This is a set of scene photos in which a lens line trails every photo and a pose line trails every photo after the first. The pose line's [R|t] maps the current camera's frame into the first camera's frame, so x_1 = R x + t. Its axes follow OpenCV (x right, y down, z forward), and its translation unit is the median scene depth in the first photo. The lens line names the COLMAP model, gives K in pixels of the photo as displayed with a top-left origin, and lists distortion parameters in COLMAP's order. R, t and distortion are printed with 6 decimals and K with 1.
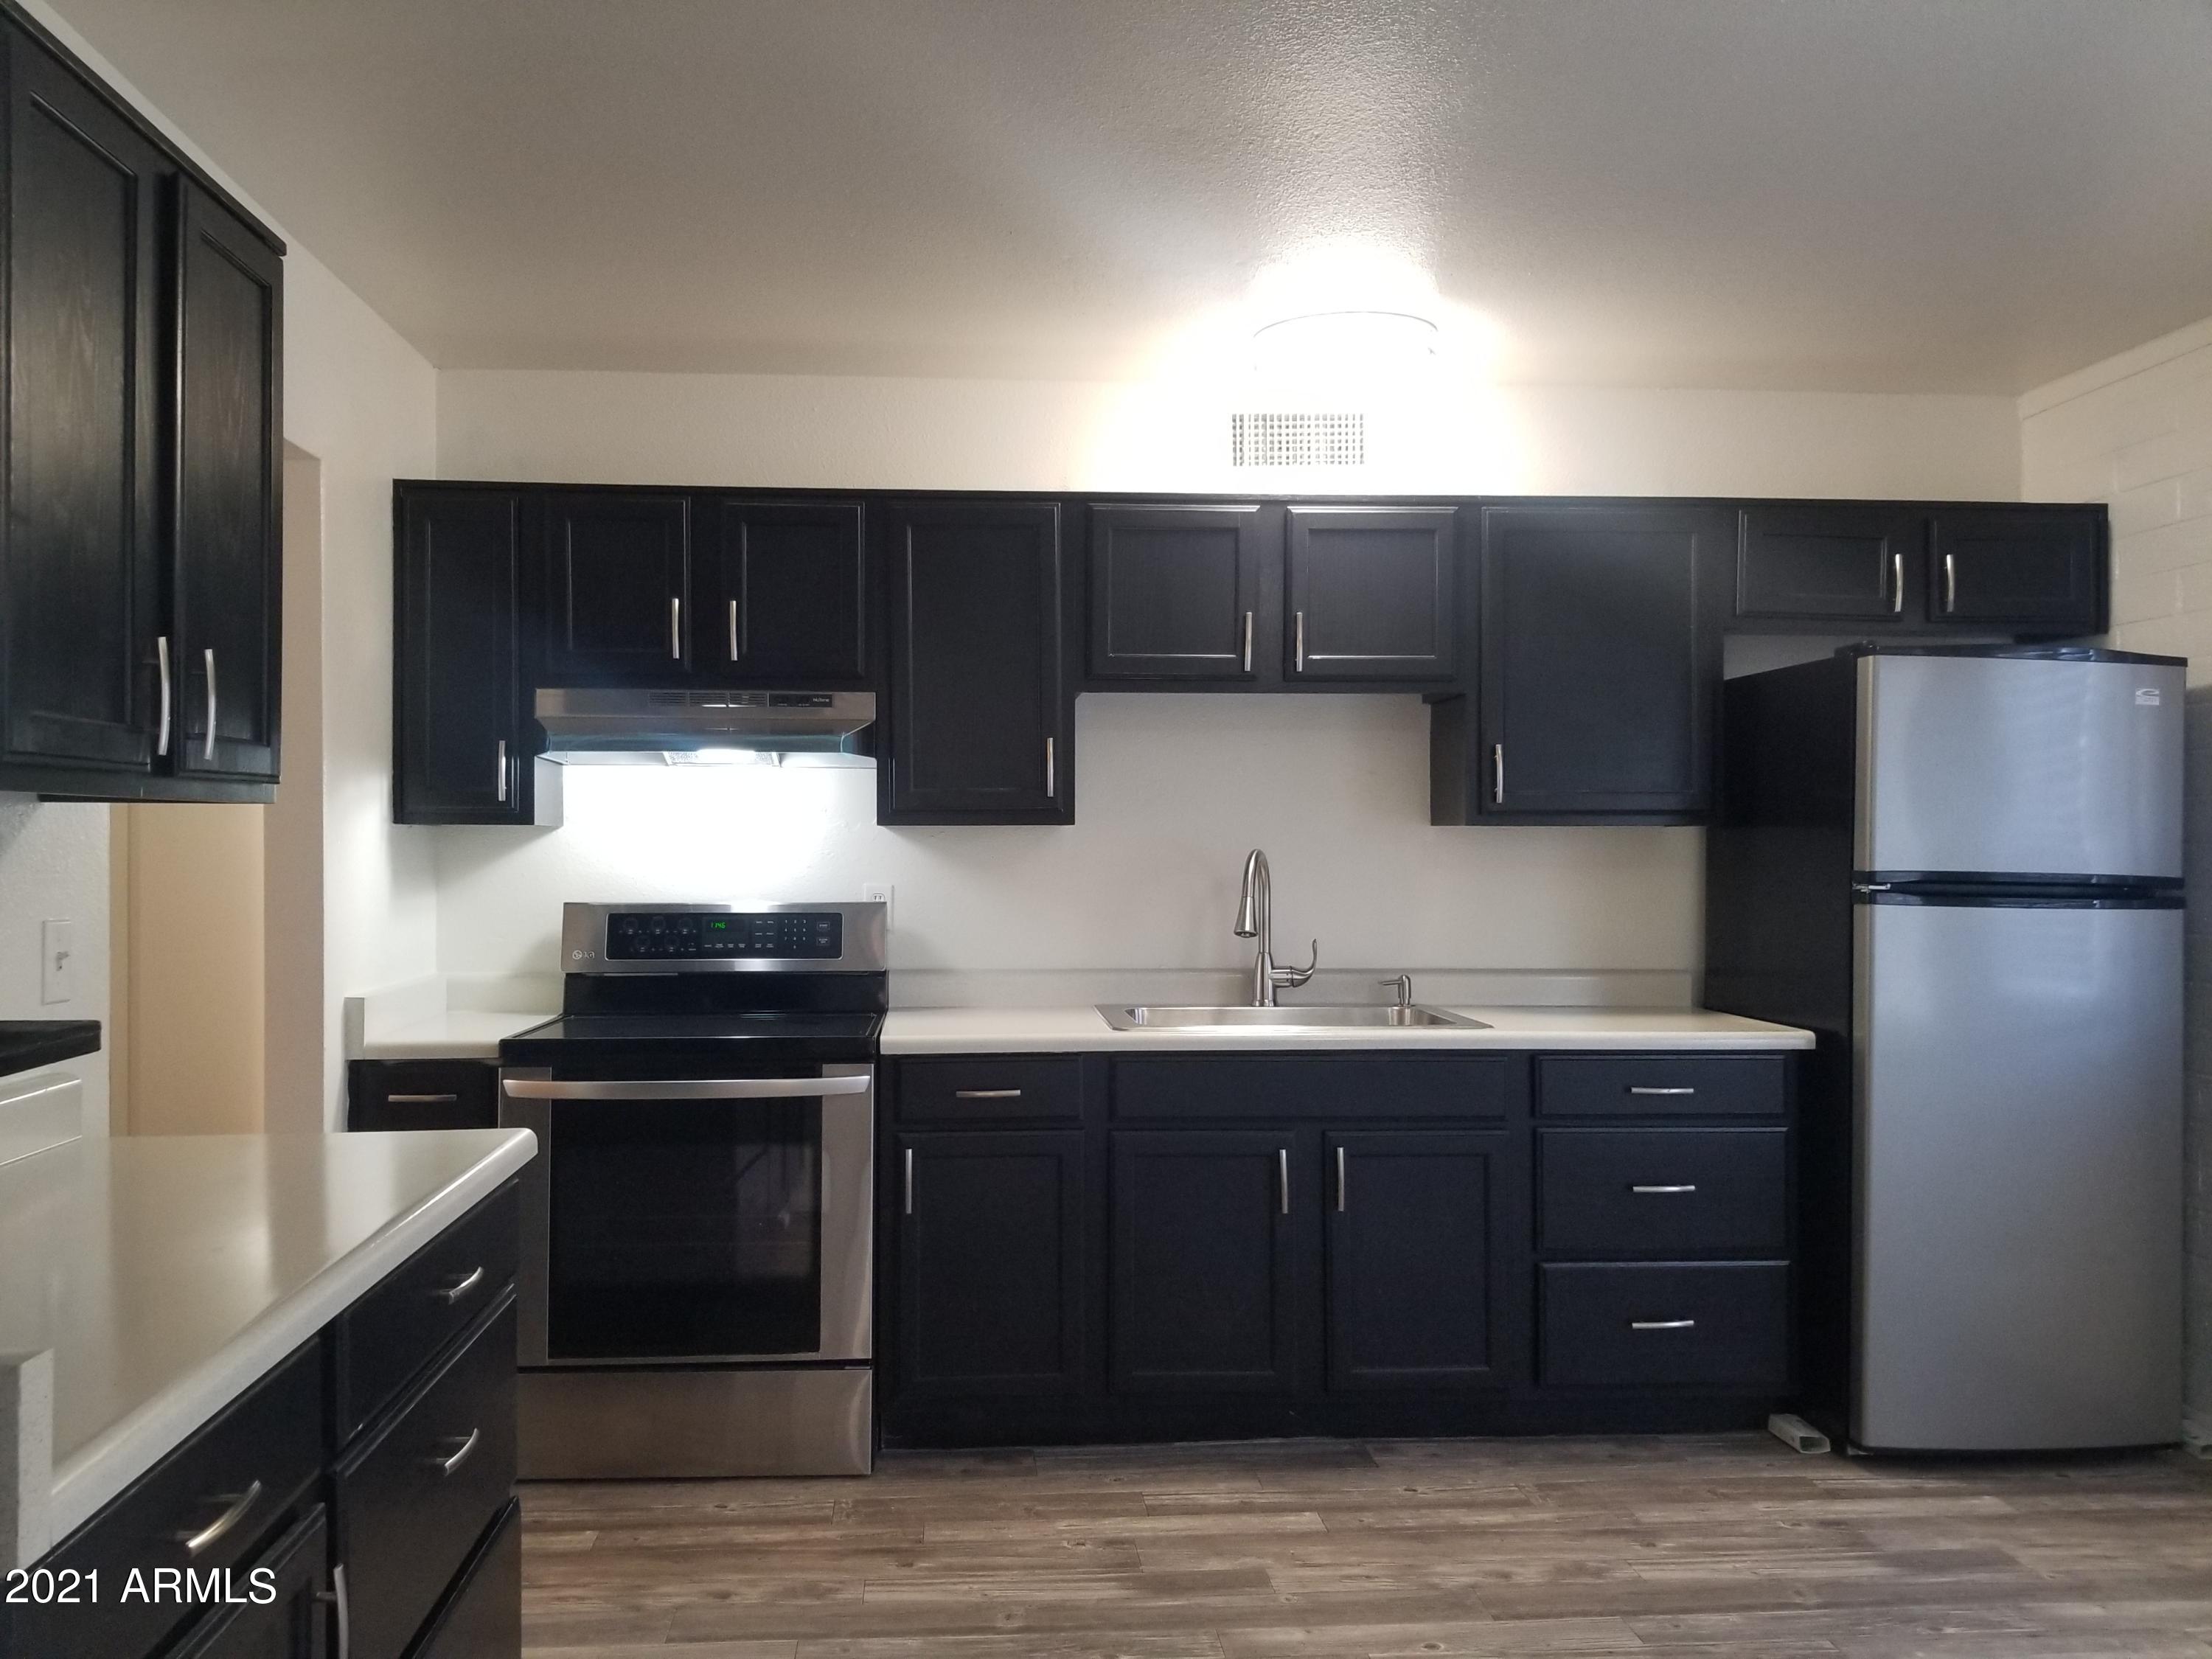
lens RADIAL K [[1736.4, 0, 1071.6], [0, 1736.4, 839.3], [0, 0, 1]] dist [0.010018, -0.013831]
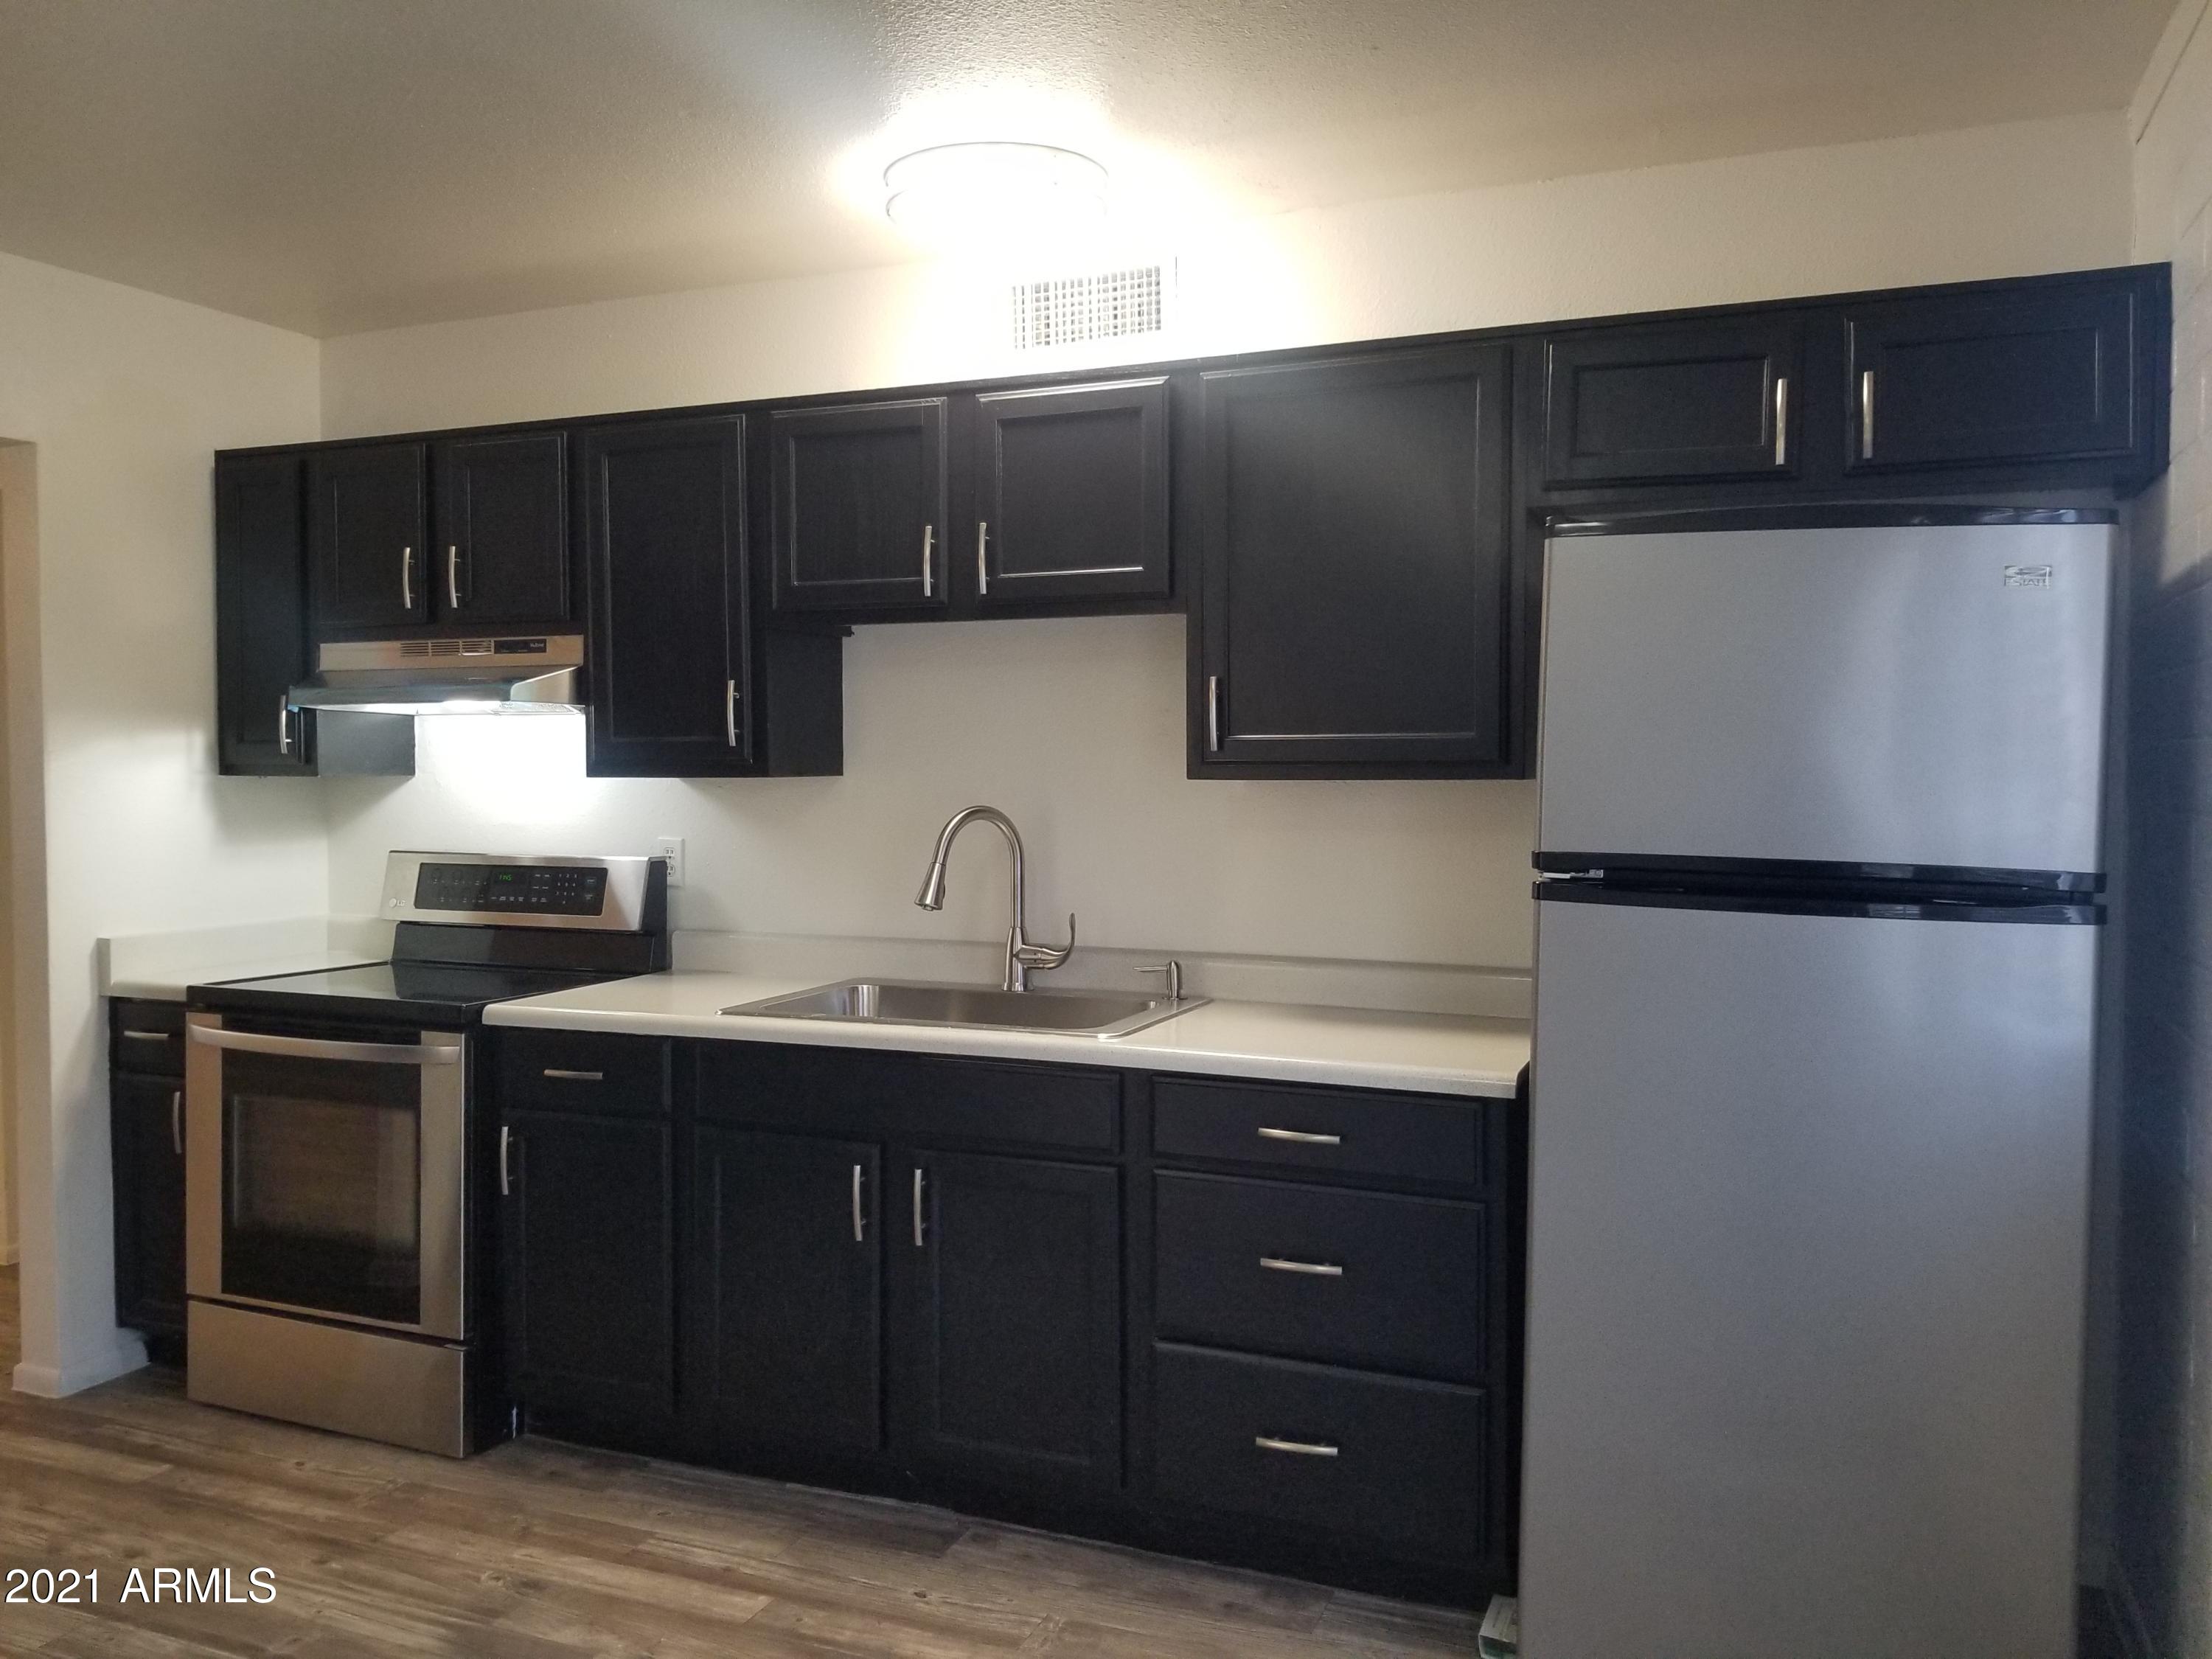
lens RADIAL K [[1728.5, 0, 1106.0], [0, 1728.5, 829.5], [0, 0, 1]] dist [0.001809, -0.024625]
pose [[0.895857, 0.016279, -0.444043, 0.584139], [-0.000220, 0.999345, 0.036193, -0.014428], [0.444342, -0.032326, 0.895274, 0.299479]]
